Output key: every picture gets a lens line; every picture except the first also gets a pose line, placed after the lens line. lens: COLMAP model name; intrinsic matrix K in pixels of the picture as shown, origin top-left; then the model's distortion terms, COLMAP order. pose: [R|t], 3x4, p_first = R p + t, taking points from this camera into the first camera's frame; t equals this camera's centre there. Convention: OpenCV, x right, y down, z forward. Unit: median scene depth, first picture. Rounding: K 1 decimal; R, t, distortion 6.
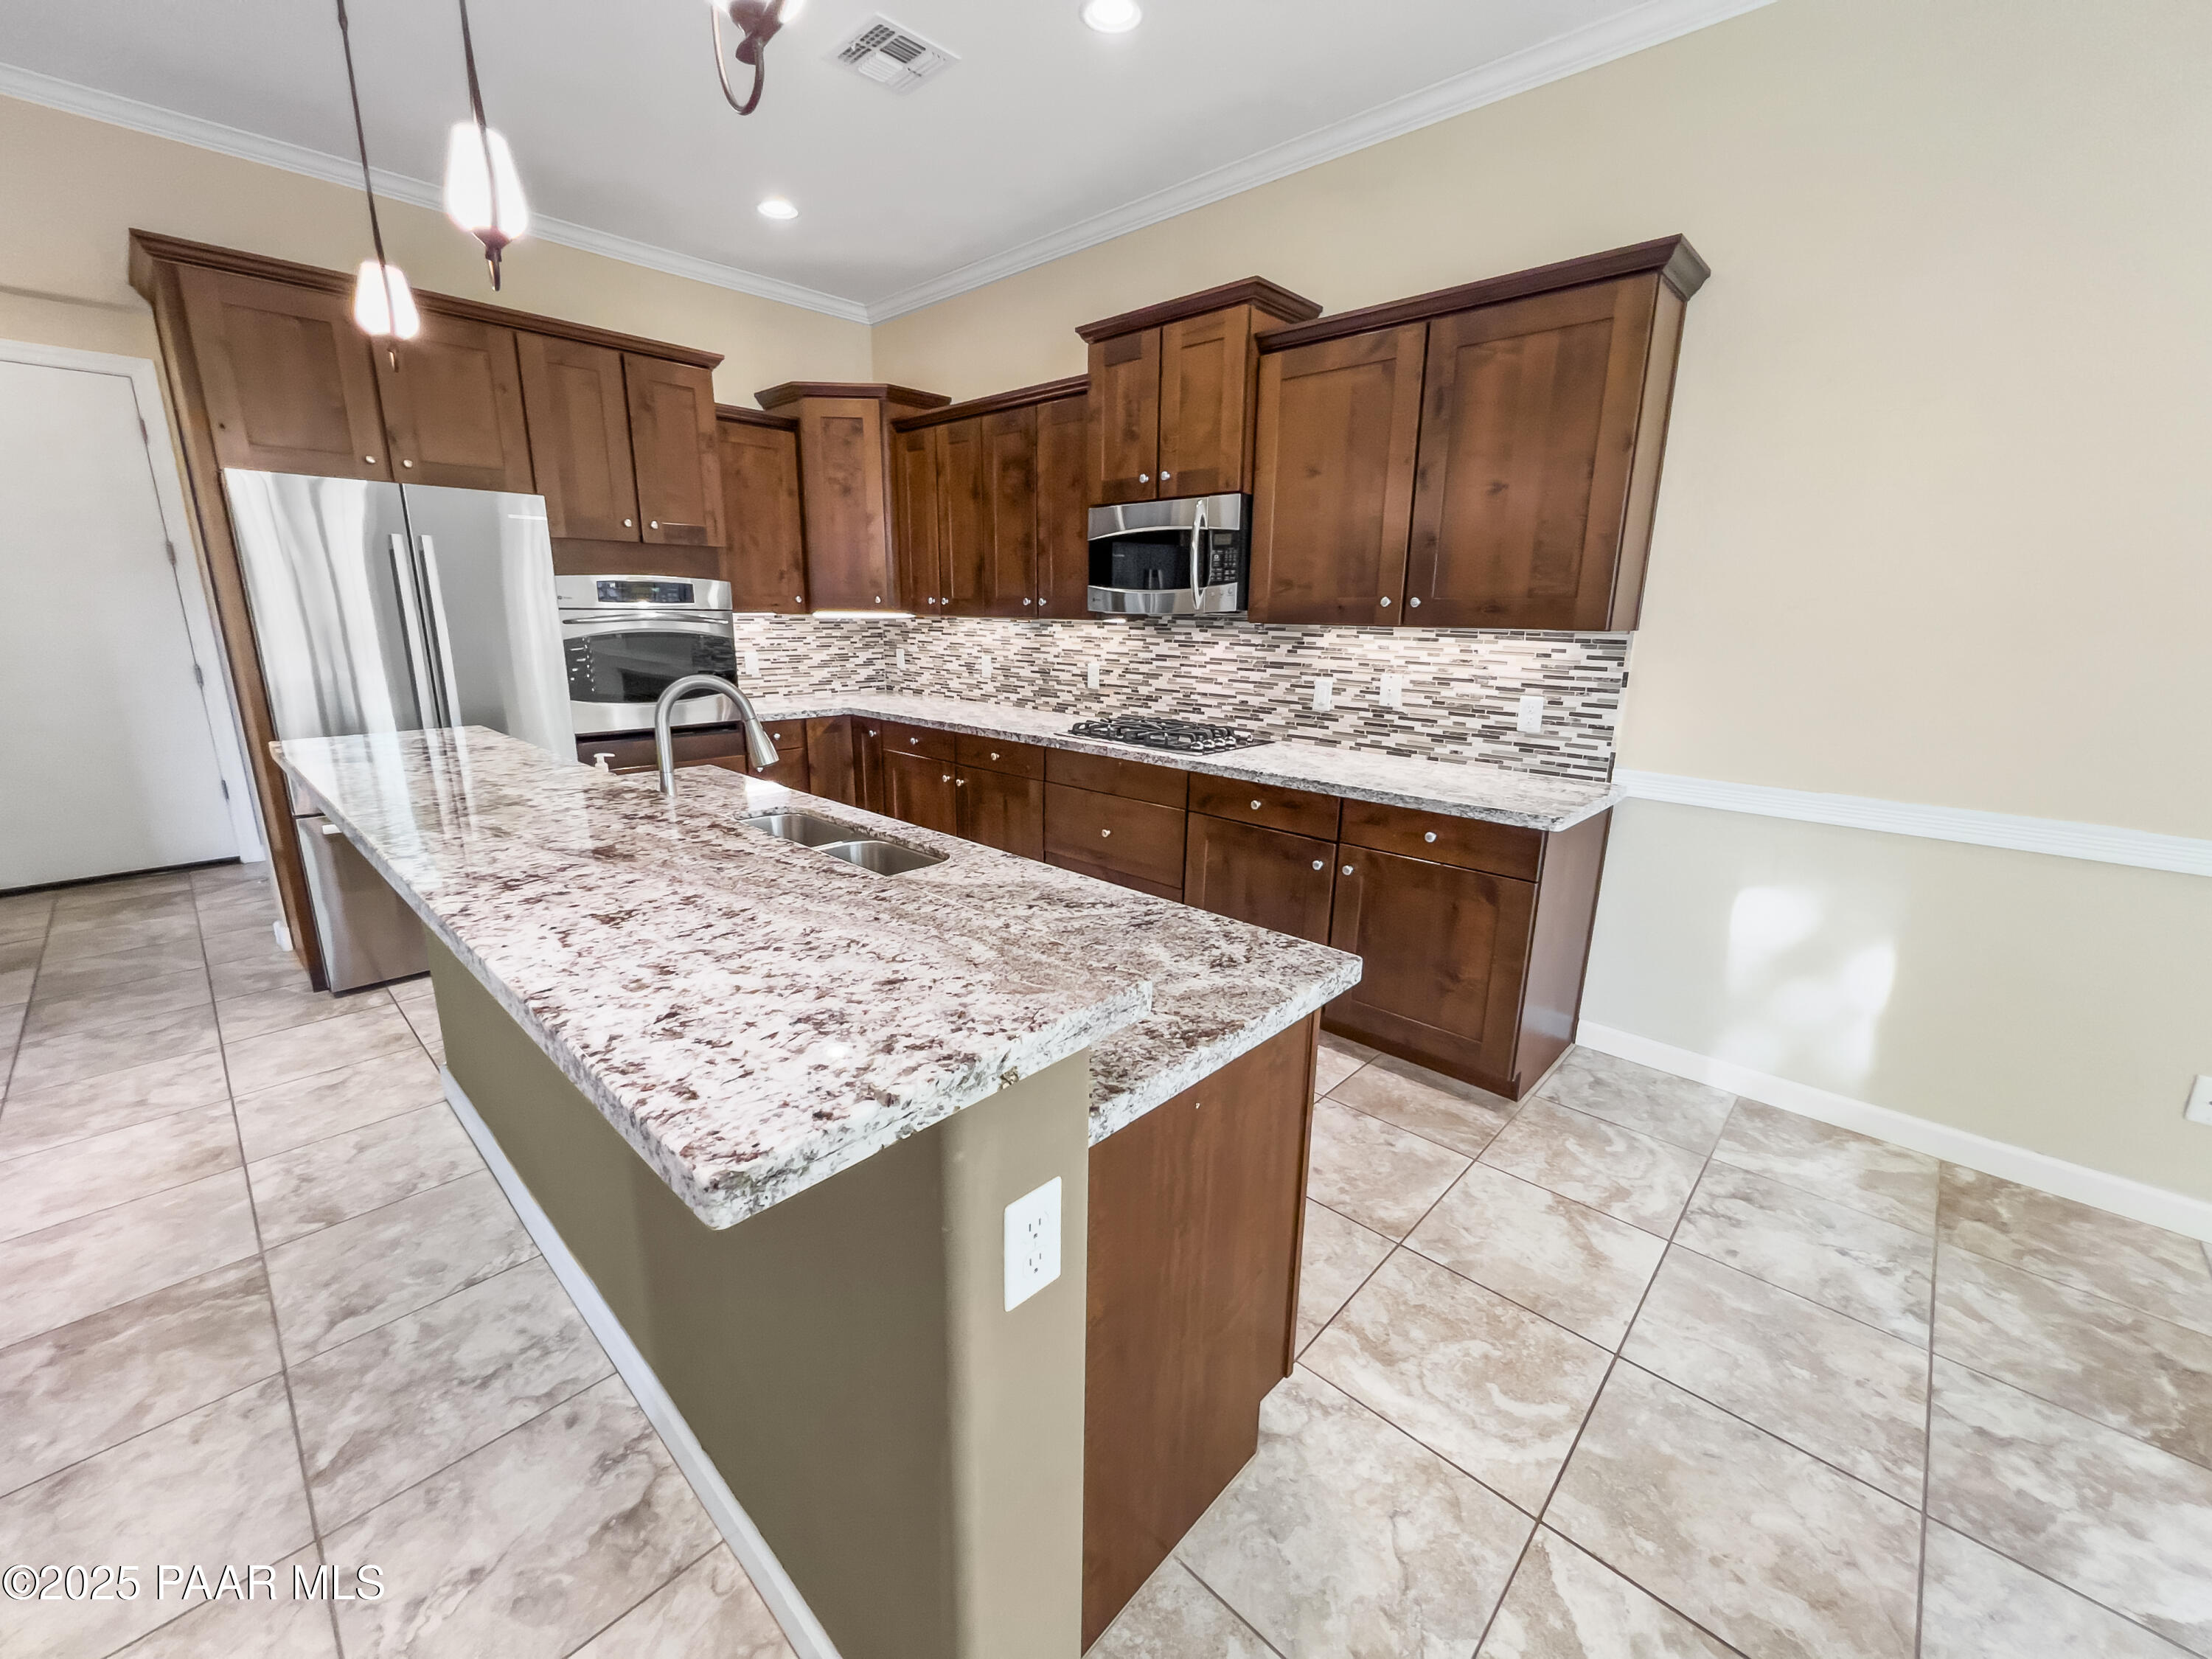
lens RADIAL K [[891.5, 0, 1105.0], [0, 891.5, 829.3], [0, 0, 1]] dist [-0.003042, -0.000269]
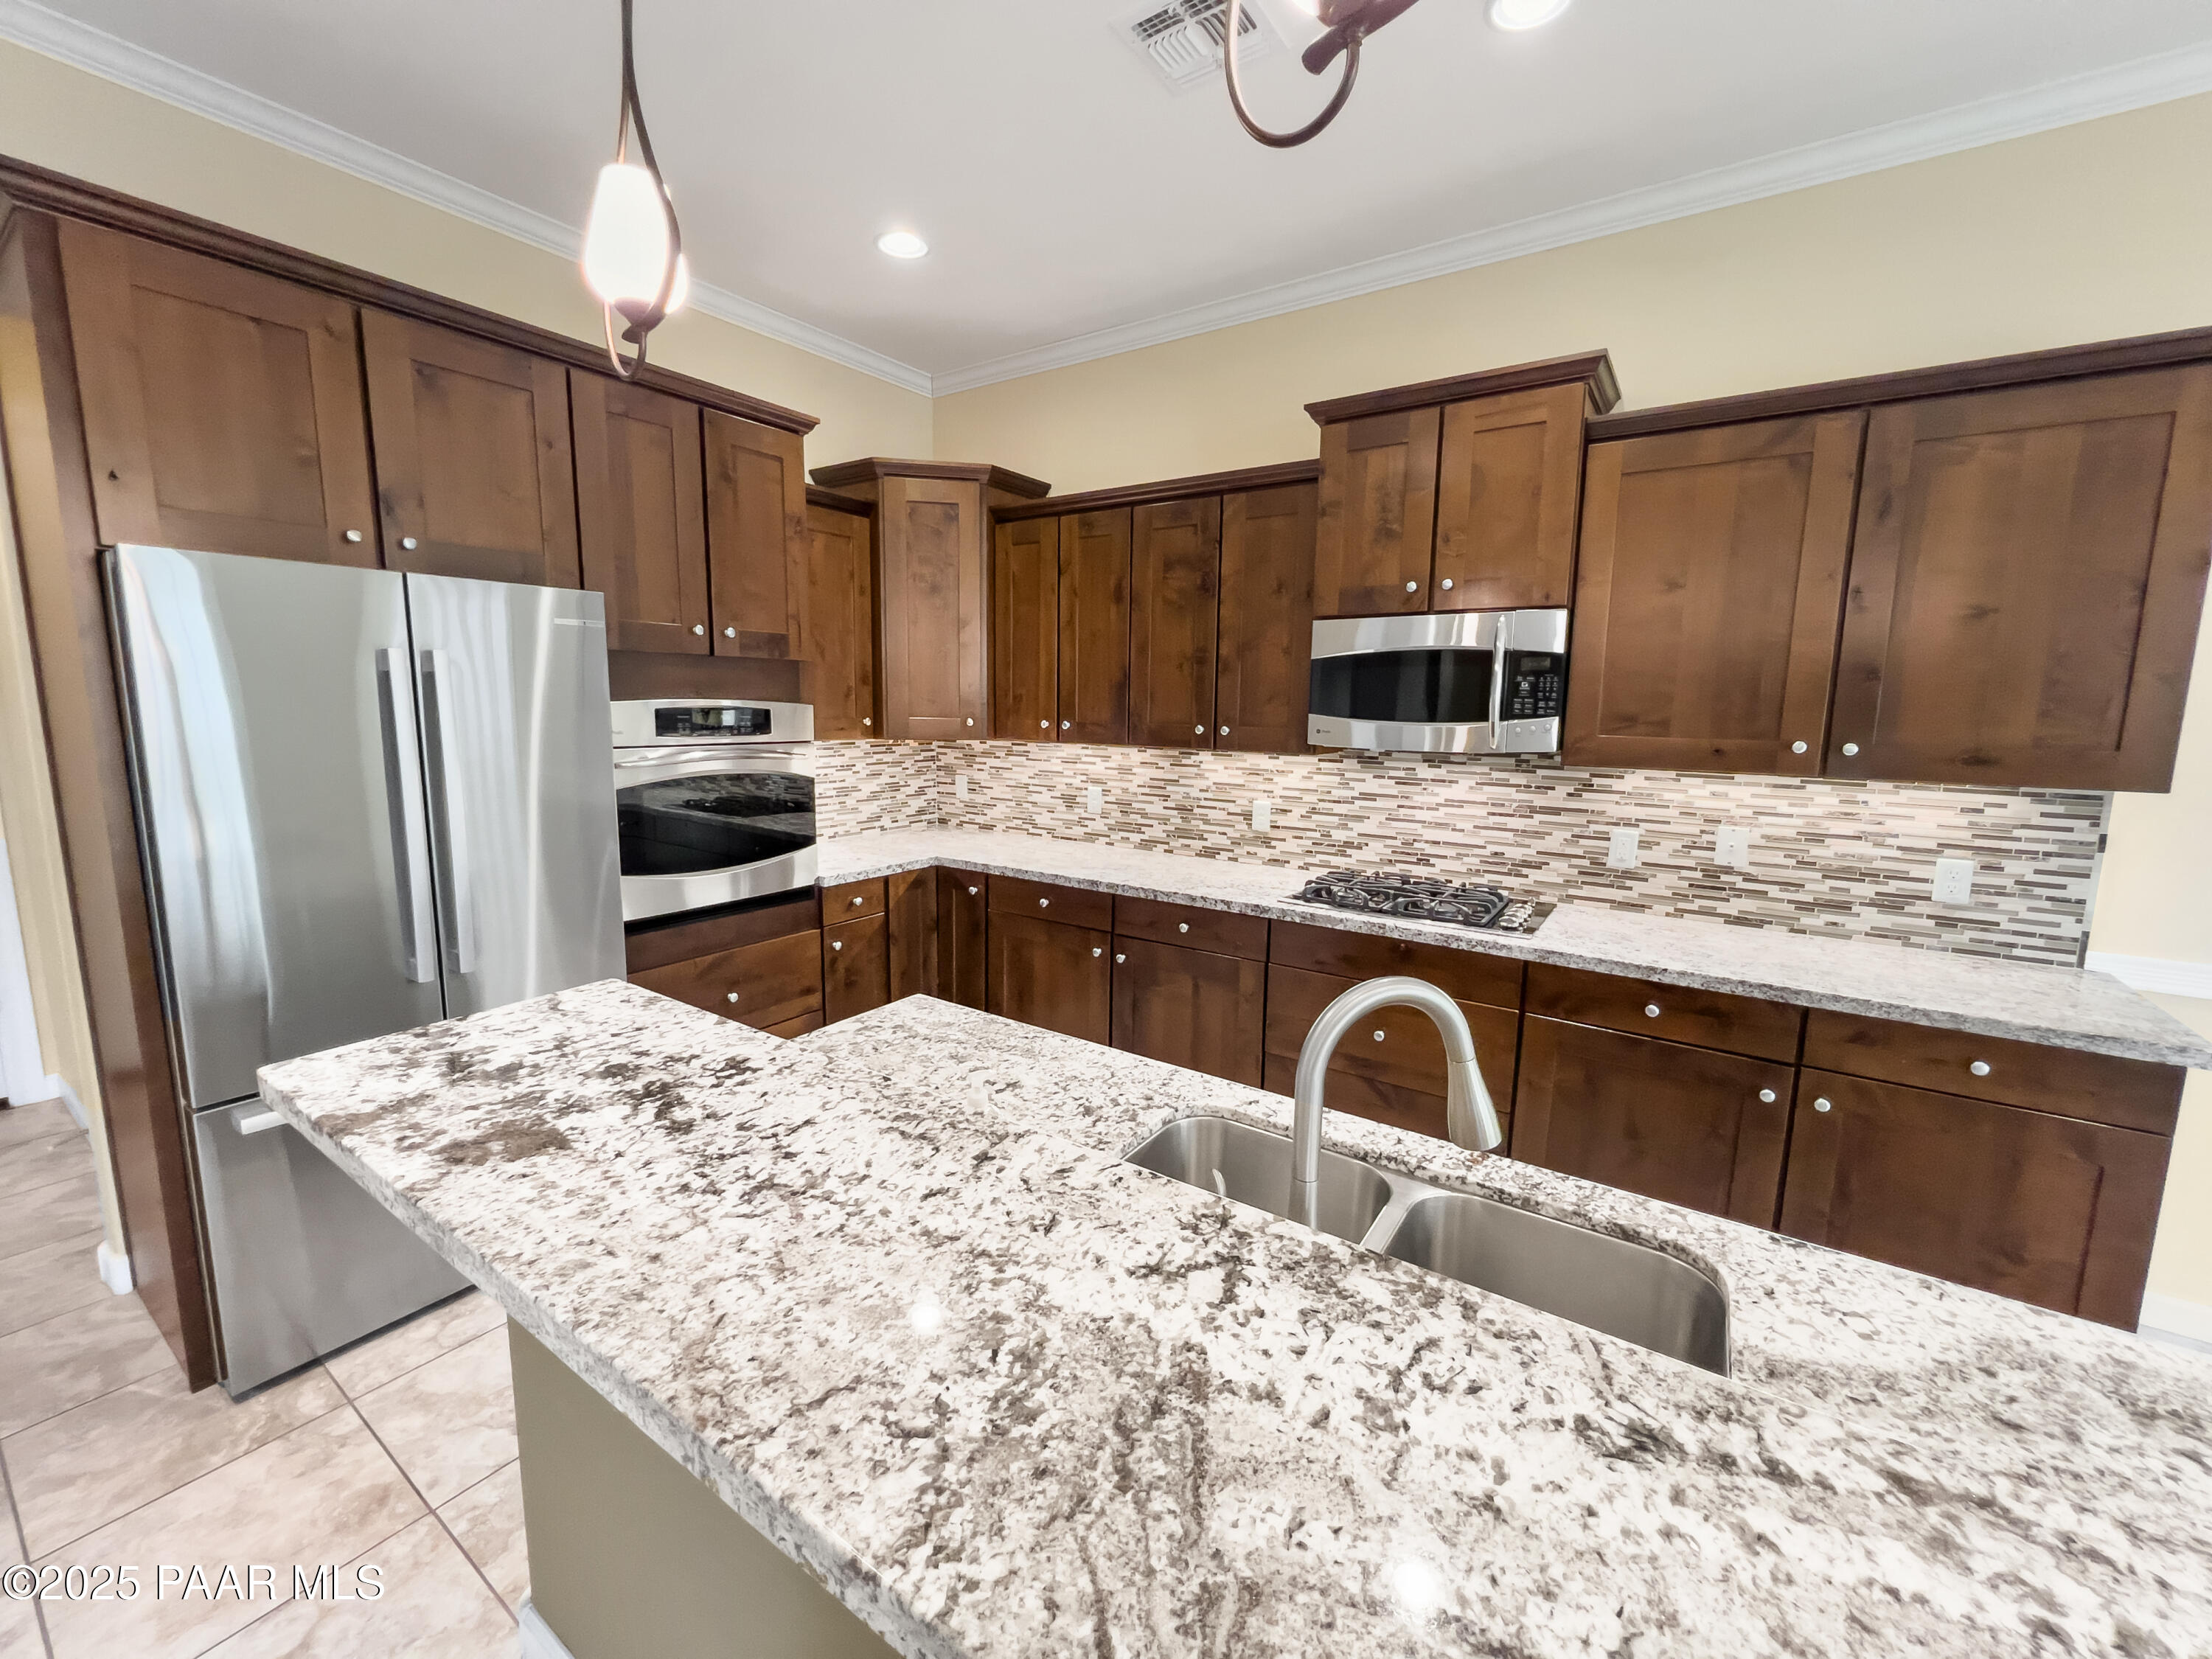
lens RADIAL K [[891.5, 0, 1101.8], [0, 891.5, 825.1], [0, 0, 1]] dist [-0.003042, -0.000269]
pose [[0.988088, -0.020800, 0.152480, -0.354965], [0.035949, 0.994608, -0.097274, -0.111955], [-0.149635, 0.101596, 0.983508, 0.273413]]
